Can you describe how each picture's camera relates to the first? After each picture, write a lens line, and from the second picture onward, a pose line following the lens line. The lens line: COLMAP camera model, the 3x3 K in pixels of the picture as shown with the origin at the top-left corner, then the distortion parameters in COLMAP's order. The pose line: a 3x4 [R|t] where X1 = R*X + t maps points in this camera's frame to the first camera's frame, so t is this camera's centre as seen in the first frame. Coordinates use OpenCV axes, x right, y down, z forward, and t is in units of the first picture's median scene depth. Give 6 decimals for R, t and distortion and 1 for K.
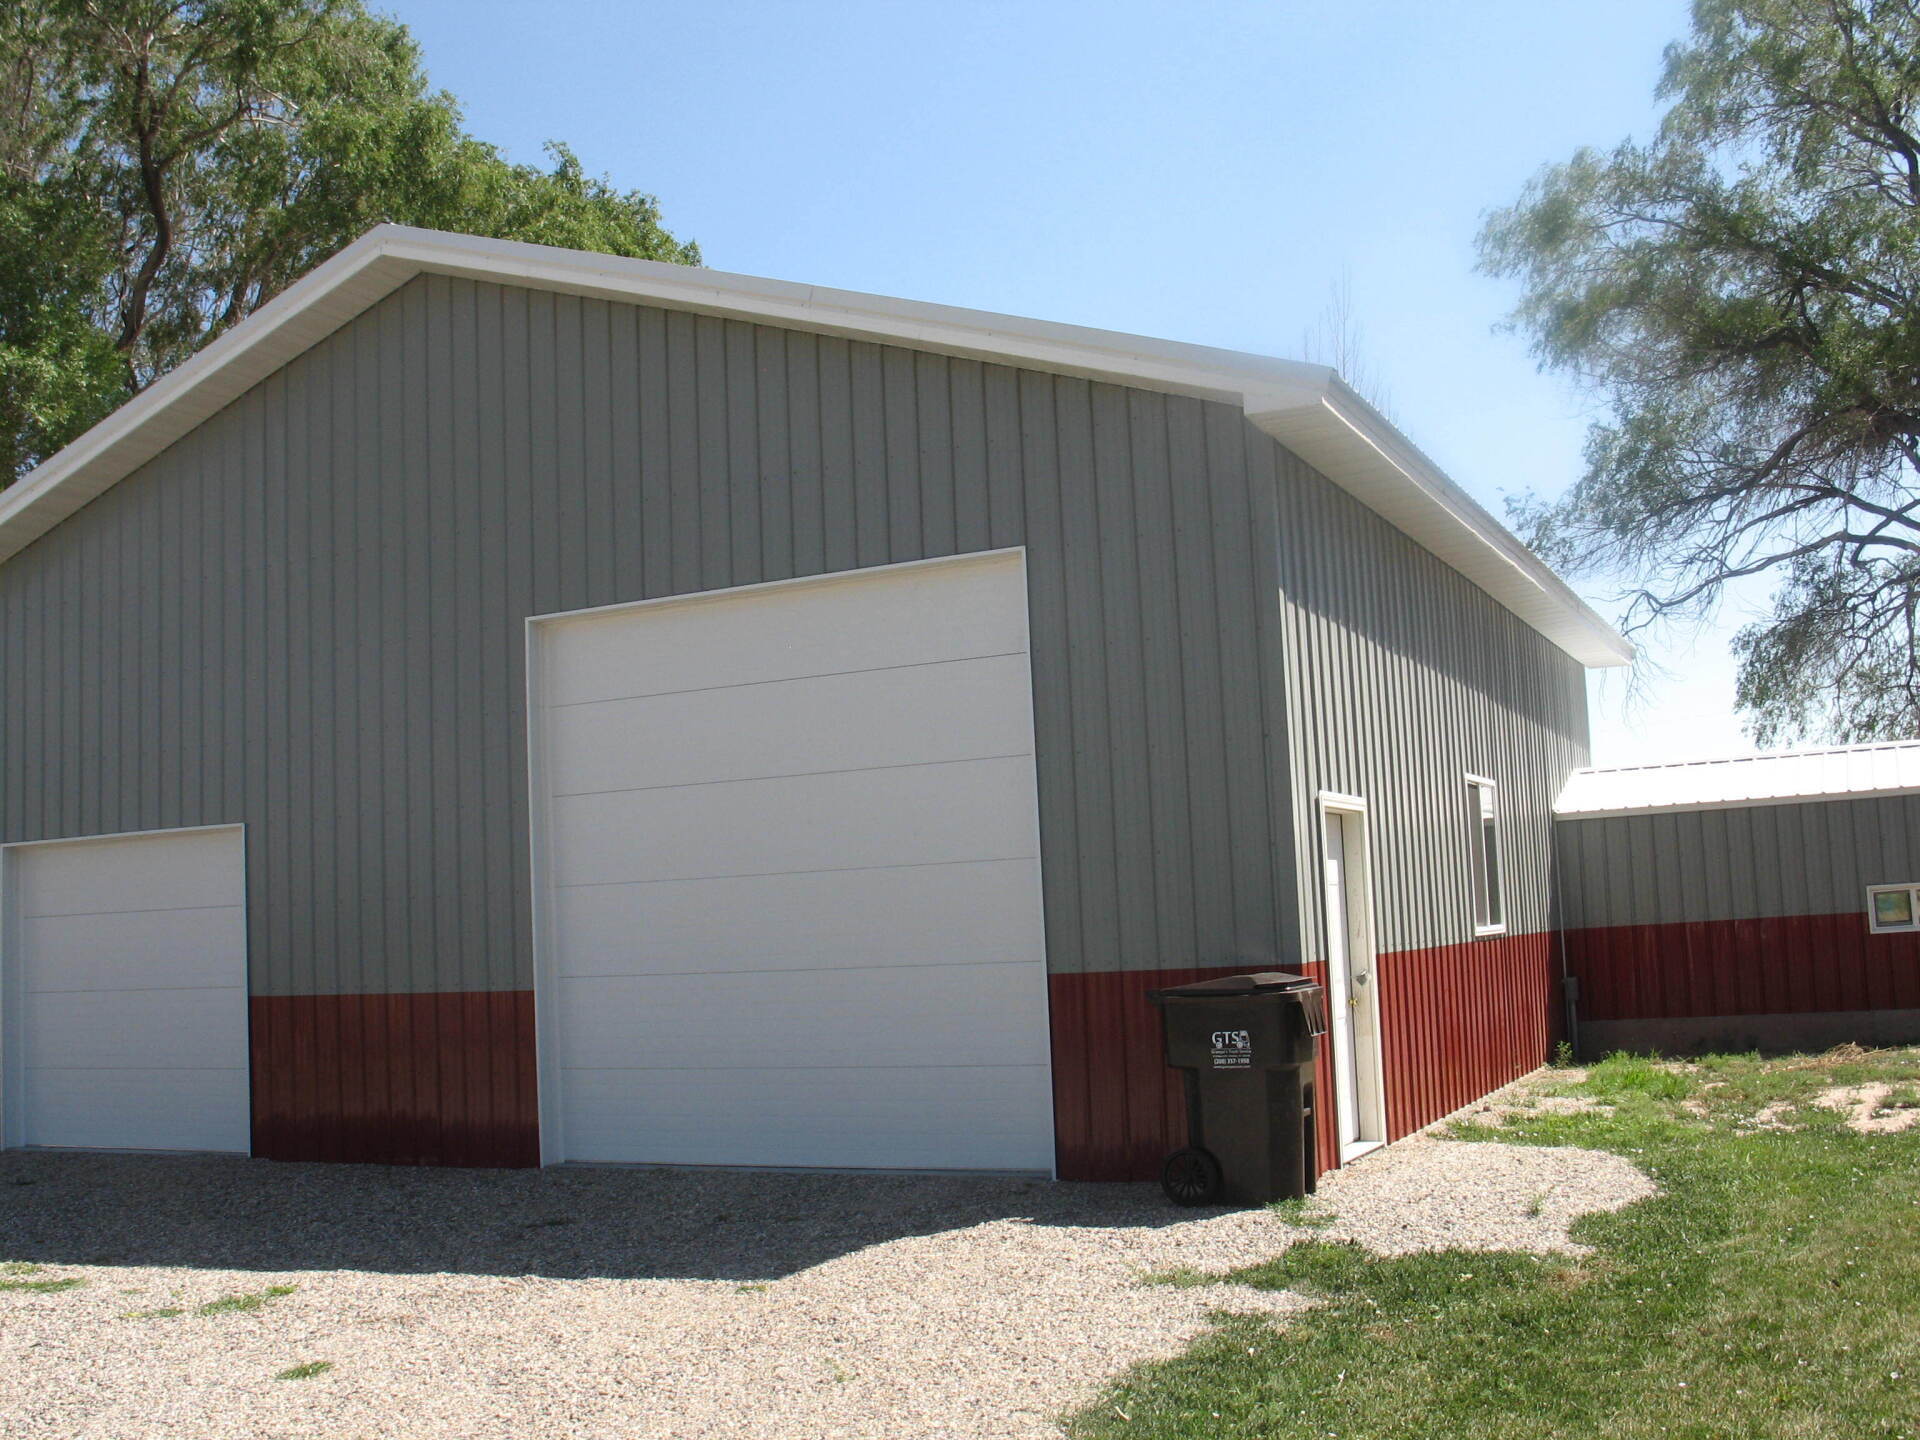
lens RADIAL K [[1951.3, 0, 959.4], [0, 1951.3, 693.1], [0, 0, 1]] dist [-0.255605, 0.333521]
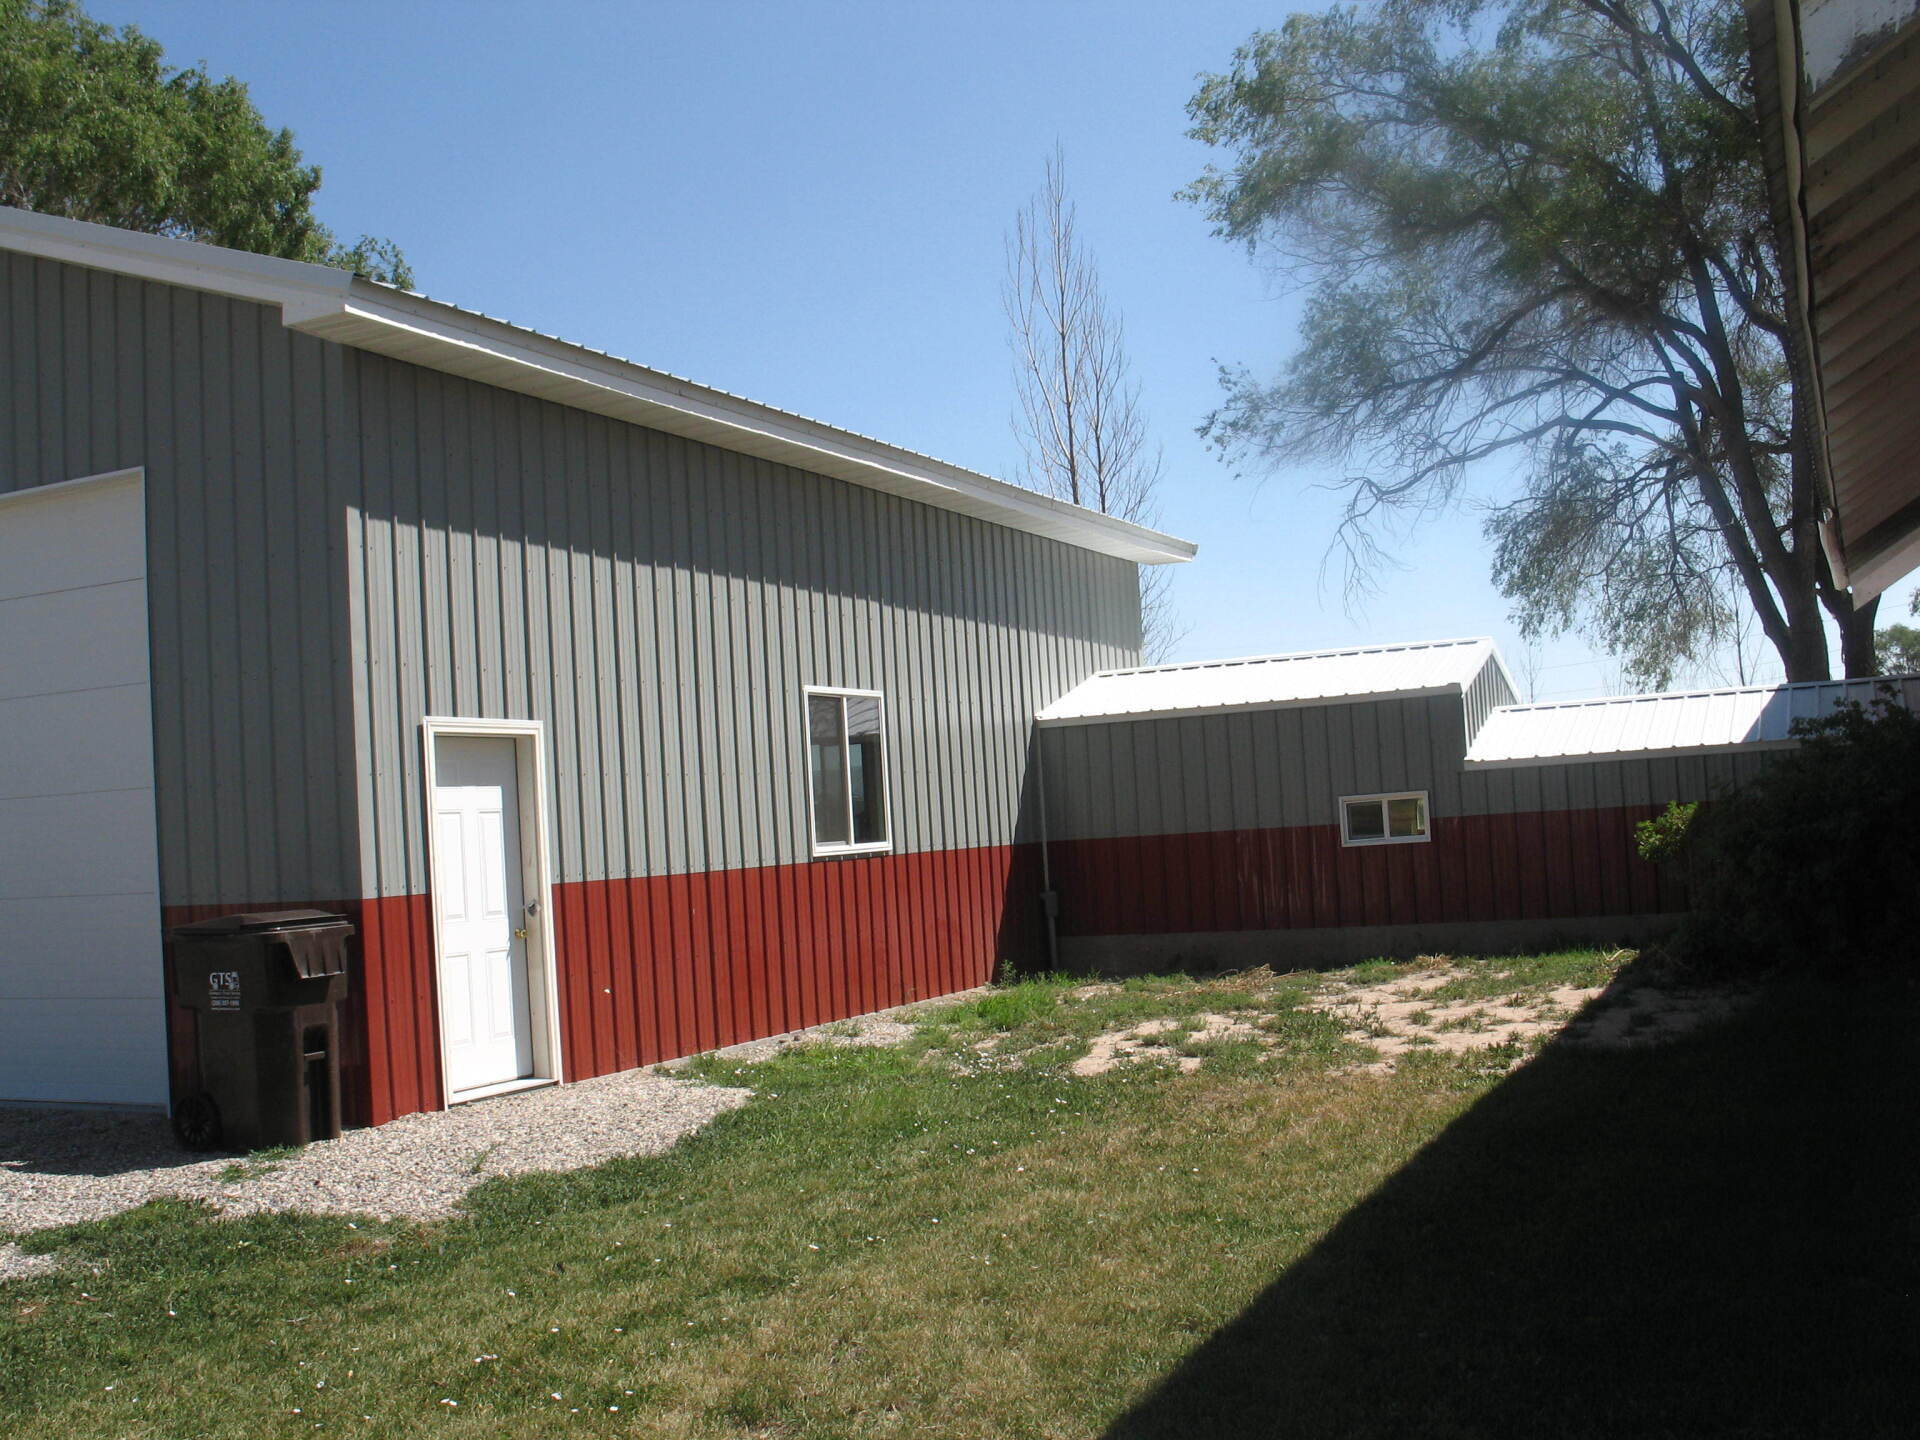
lens RADIAL K [[1979.3, 0, 960.0], [0, 1979.3, 720.0], [0, 0, 1]] dist [-0.136806, 0.007741]
pose [[0.998927, -0.013823, 0.044198, 0.244546], [0.010690, 0.997465, 0.070346, -0.008054], [-0.045058, -0.069798, 0.996543, 0.011622]]
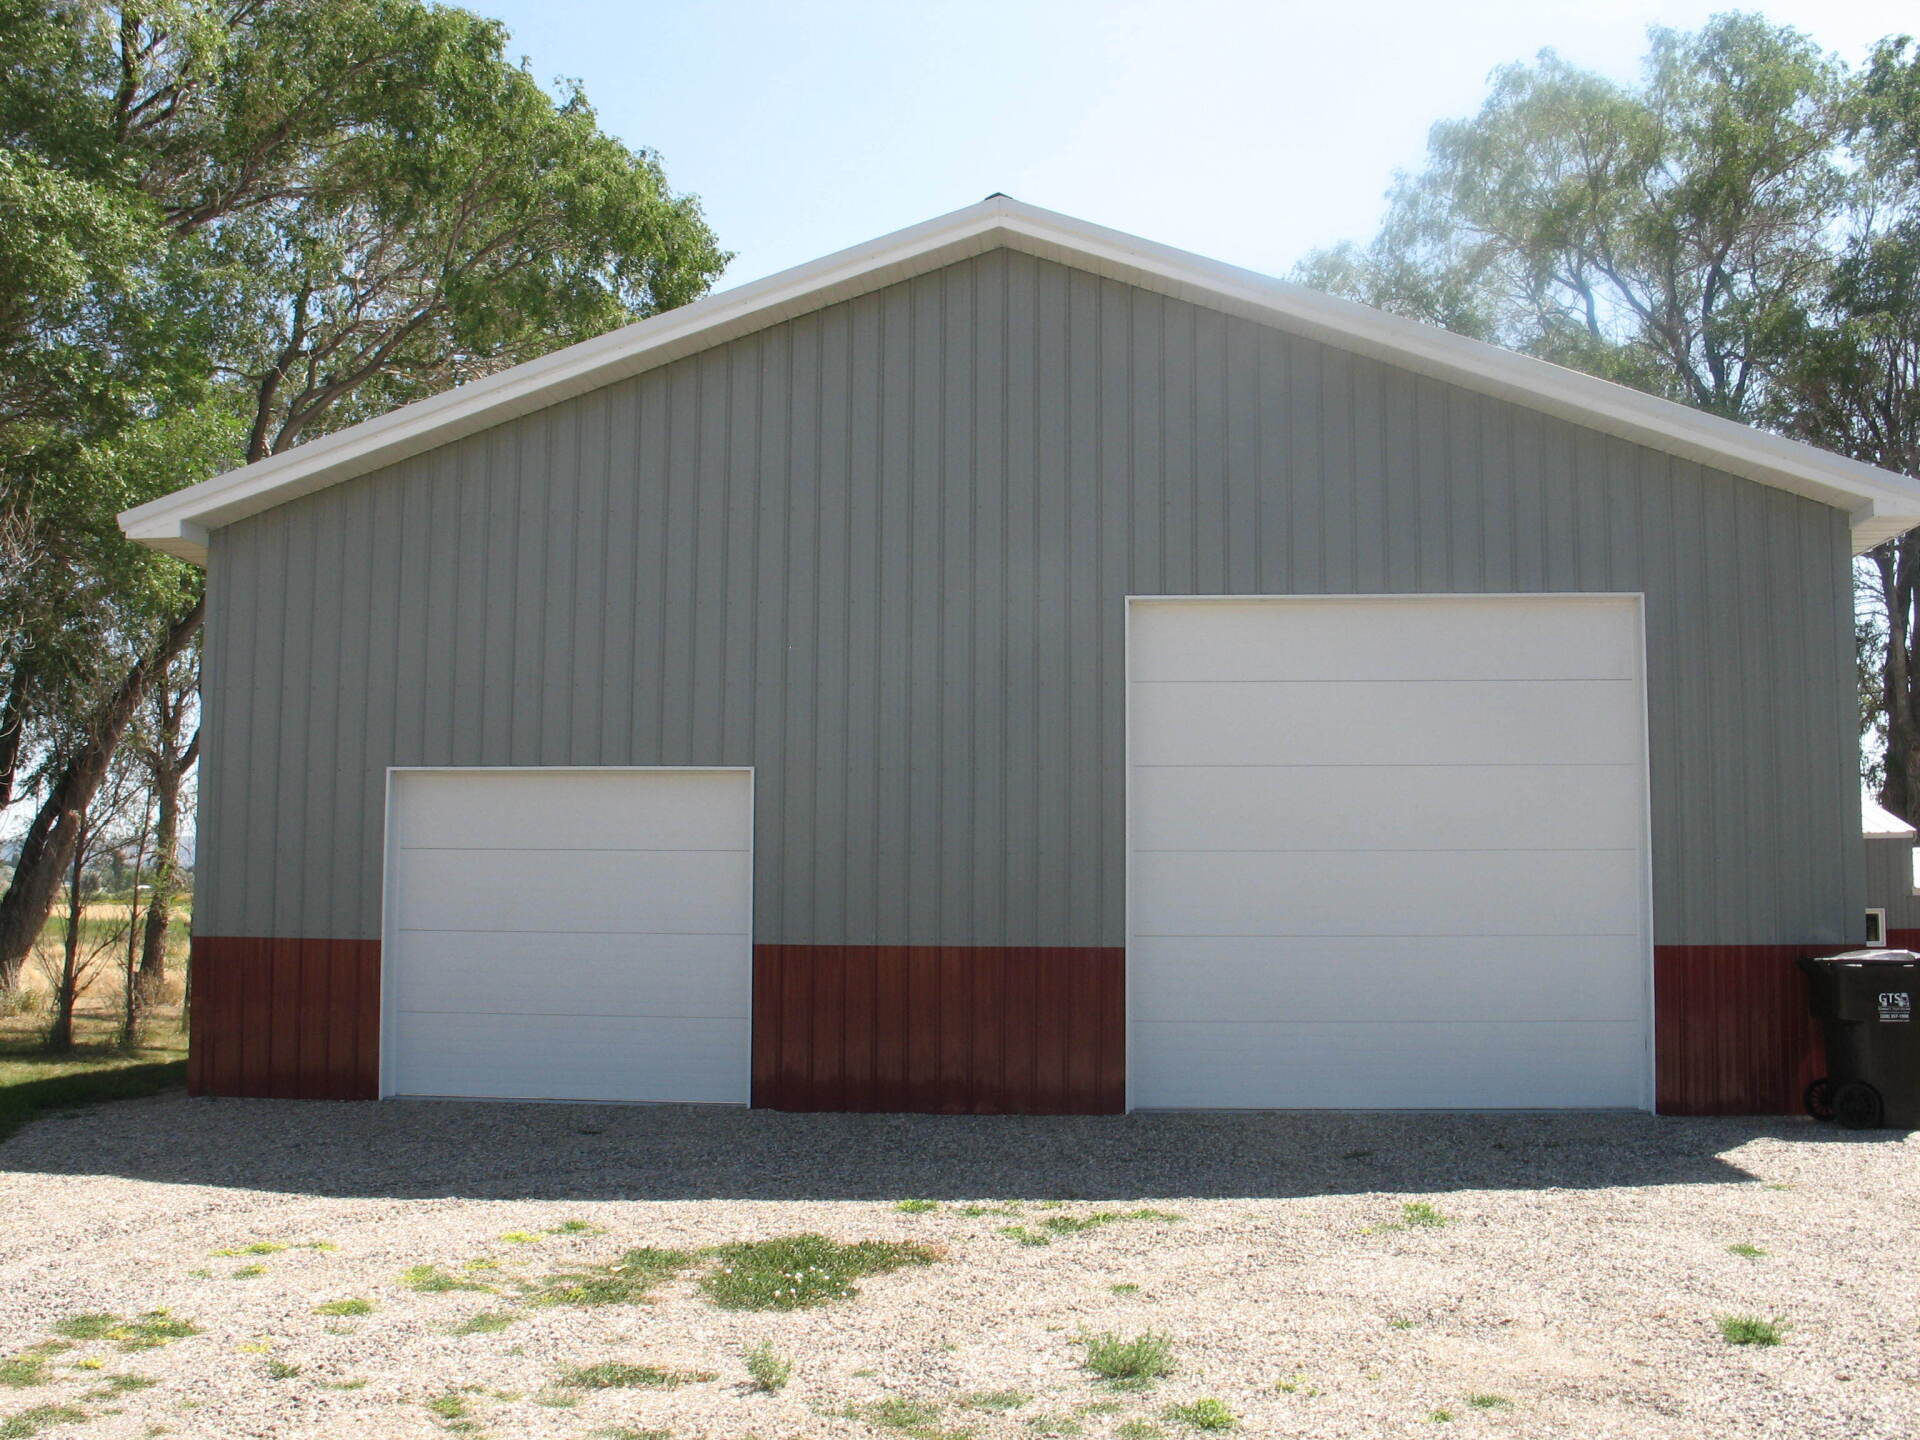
lens RADIAL K [[1951.3, 0, 959.4], [0, 1951.3, 693.1], [0, 0, 1]] dist [-0.255605, 0.333521]
pose [[0.943548, 0.087192, 0.319555, -0.454282], [-0.089890, 0.995932, -0.006326, 0.020211], [-0.318806, -0.022755, 0.947547, 0.008949]]
